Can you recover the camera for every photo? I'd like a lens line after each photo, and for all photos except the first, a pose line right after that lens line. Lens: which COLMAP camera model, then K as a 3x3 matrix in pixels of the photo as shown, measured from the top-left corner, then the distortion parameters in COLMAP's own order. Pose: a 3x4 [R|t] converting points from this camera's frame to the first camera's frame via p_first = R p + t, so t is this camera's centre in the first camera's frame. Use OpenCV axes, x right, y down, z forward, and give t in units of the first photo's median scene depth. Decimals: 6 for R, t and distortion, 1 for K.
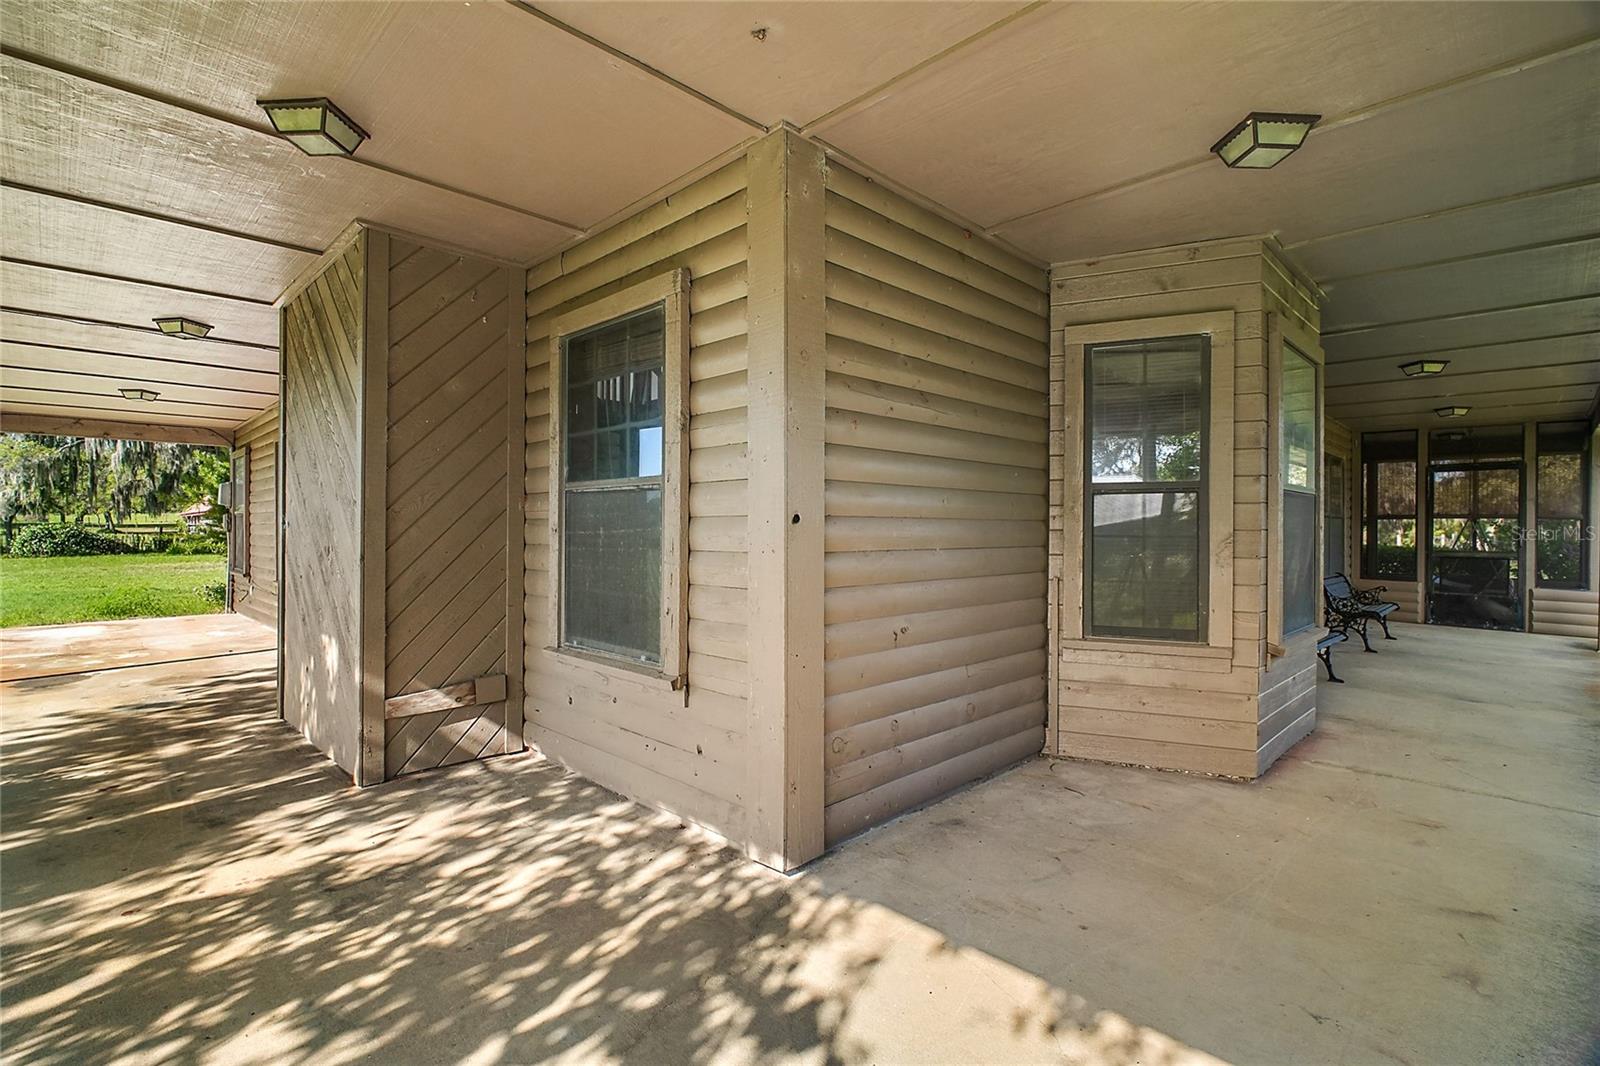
lens RADIAL K [[742.9, 0, 797.7], [0, 742.9, 513.7], [0, 0, 1]] dist [0.002958, -0.009272]
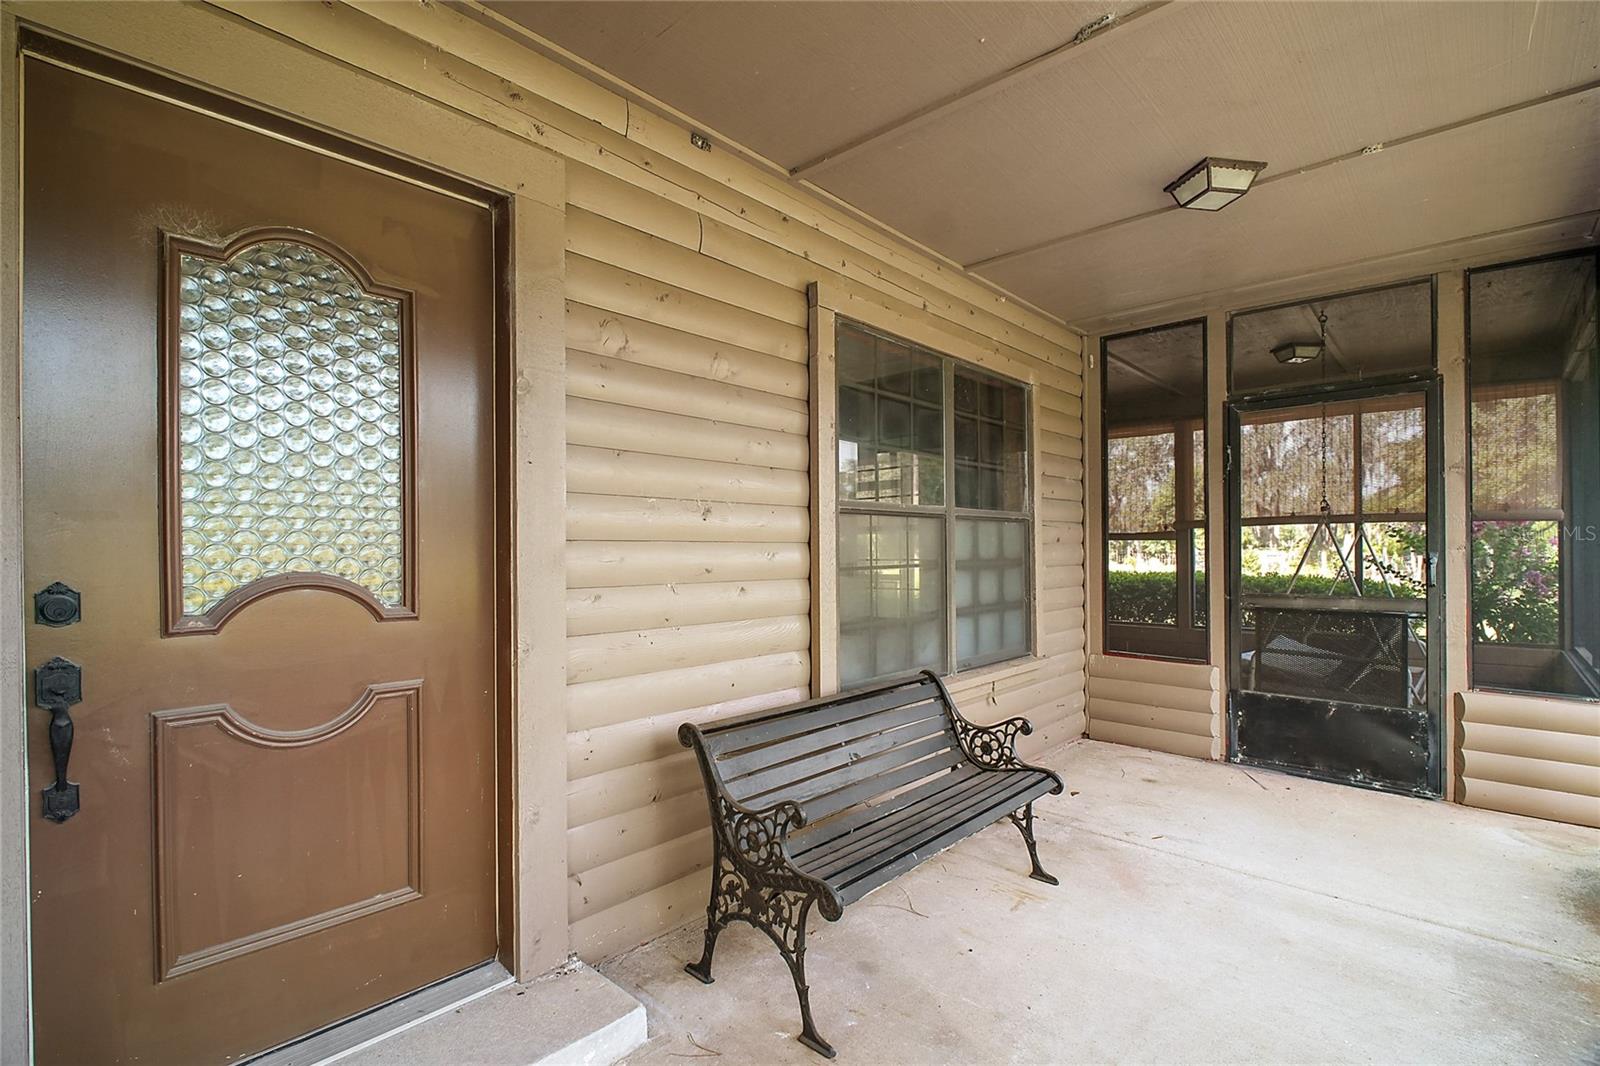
lens RADIAL K [[743.8, 0, 795.2], [0, 743.8, 535.8], [0, 0, 1]] dist [0.004854, -0.010932]
pose [[0.998926, -0.011665, 0.044836, 0.598183], [0.011858, 0.999922, -0.004042, 0.014268], [-0.044785, 0.004570, 0.998986, 0.595757]]
